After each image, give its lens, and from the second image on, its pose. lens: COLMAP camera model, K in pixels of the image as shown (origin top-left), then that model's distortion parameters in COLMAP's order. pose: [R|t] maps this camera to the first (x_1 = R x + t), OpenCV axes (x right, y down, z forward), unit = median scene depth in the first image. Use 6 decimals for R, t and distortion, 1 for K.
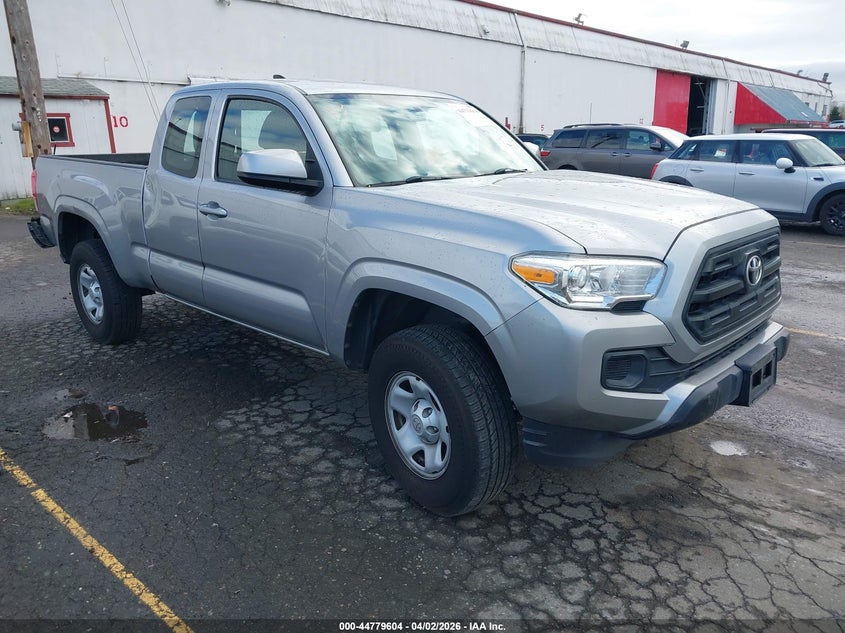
lens RADIAL K [[658.2, 0, 431.5], [0, 658.2, 316.5], [0, 0, 1]] dist [-0.009673, 0.003141]
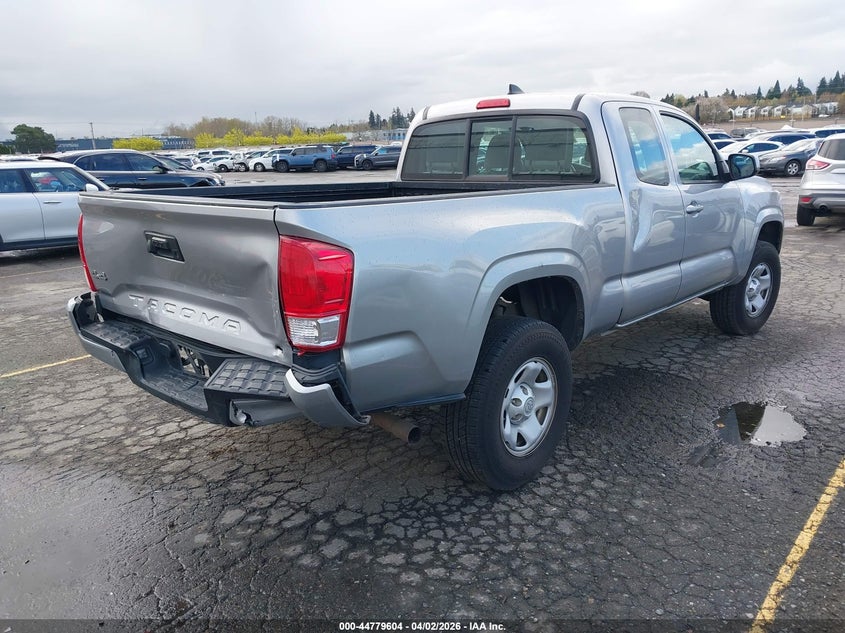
lens RADIAL K [[658.2, 0, 431.5], [0, 658.2, 316.5], [0, 0, 1]] dist [-0.009673, 0.003141]
pose [[-0.004771, -0.236310, 0.971666, -1.608980], [0.294355, 0.928295, 0.227207, -0.408509], [-0.955684, 0.287099, 0.065130, 1.513161]]
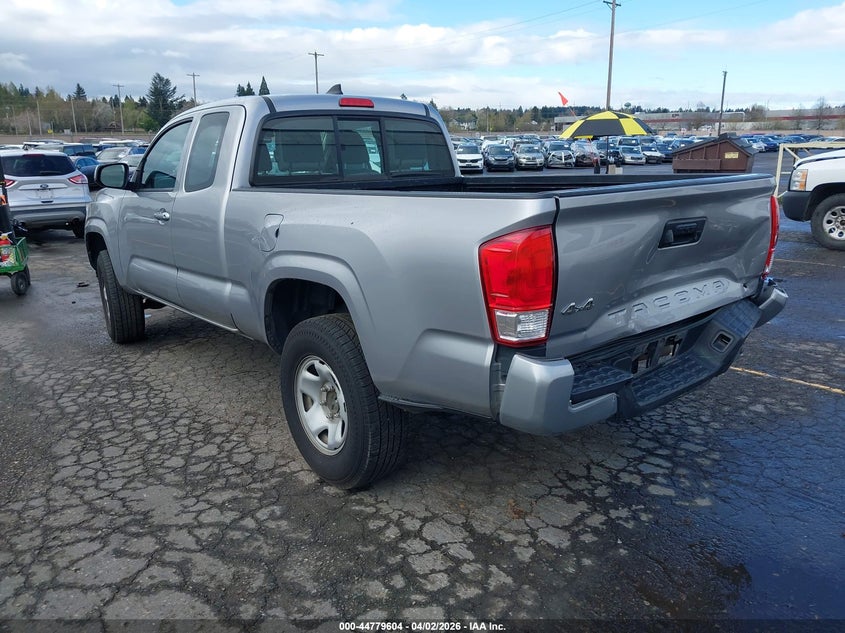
lens RADIAL K [[658.2, 0, 431.5], [0, 658.2, 316.5], [0, 0, 1]] dist [-0.009673, 0.003141]
pose [[-0.989176, -0.006775, 0.146581, -0.644586], [0.067657, 0.865358, 0.496566, -0.716101], [-0.130209, 0.501108, -0.855533, 2.588234]]
